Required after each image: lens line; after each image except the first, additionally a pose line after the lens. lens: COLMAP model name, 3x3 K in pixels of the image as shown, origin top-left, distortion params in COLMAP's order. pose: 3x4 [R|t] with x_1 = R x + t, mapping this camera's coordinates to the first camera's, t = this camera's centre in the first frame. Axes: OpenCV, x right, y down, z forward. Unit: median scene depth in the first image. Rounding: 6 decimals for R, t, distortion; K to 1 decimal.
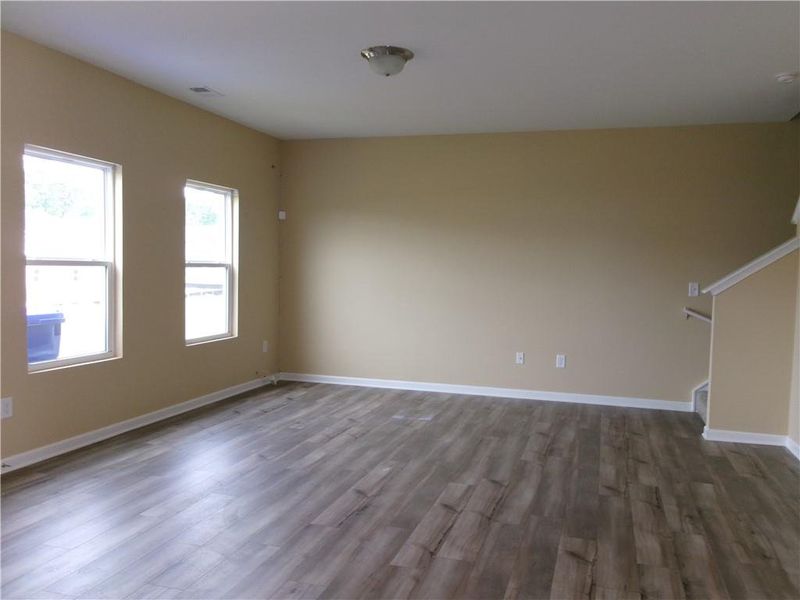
lens RADIAL K [[661.8, 0, 400.0], [0, 661.8, 300.0], [0, 0, 1]] dist [-0.006451, -0.005035]
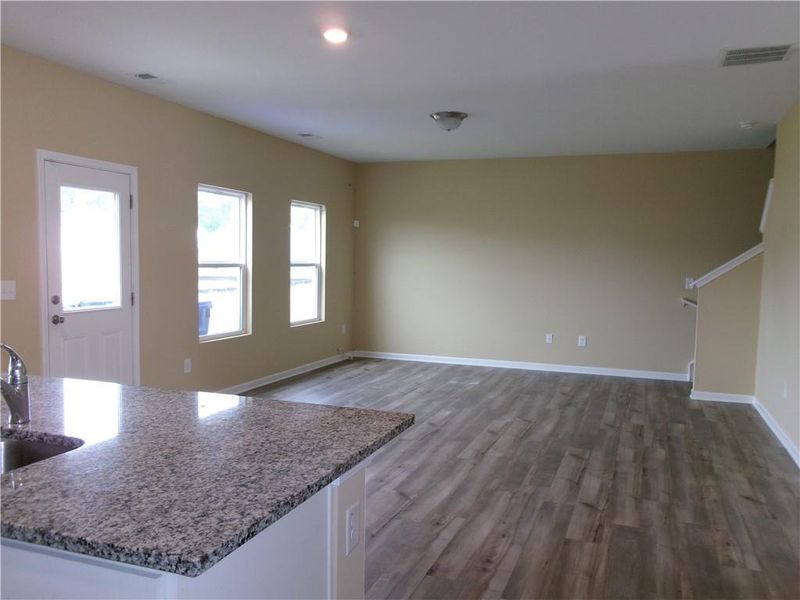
lens RADIAL K [[665.4, 0, 403.3], [0, 665.4, 300.3], [0, 0, 1]] dist [0.003661, 0.006224]
pose [[0.998520, 0.000111, -0.054394, -0.034673], [0.000472, 0.999943, 0.010709, 0.003168], [0.054392, -0.010719, 0.998462, -0.367944]]
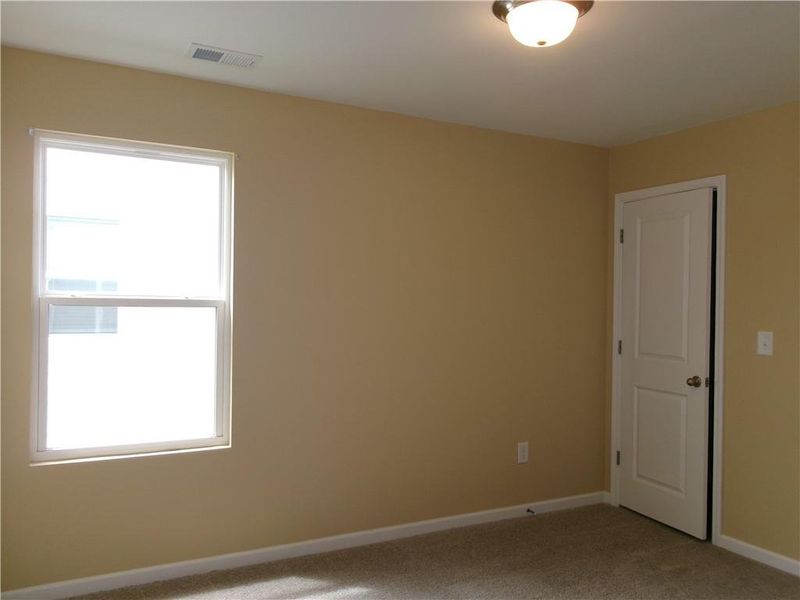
lens RADIAL K [[661.8, 0, 400.0], [0, 661.8, 300.0], [0, 0, 1]] dist [-0.006451, -0.005035]
pose [[0.681637, -0.015618, -0.731523, 0.172307], [-0.039300, 0.997548, -0.057917, -0.026878], [0.730634, 0.068228, 0.679352, 0.683438]]
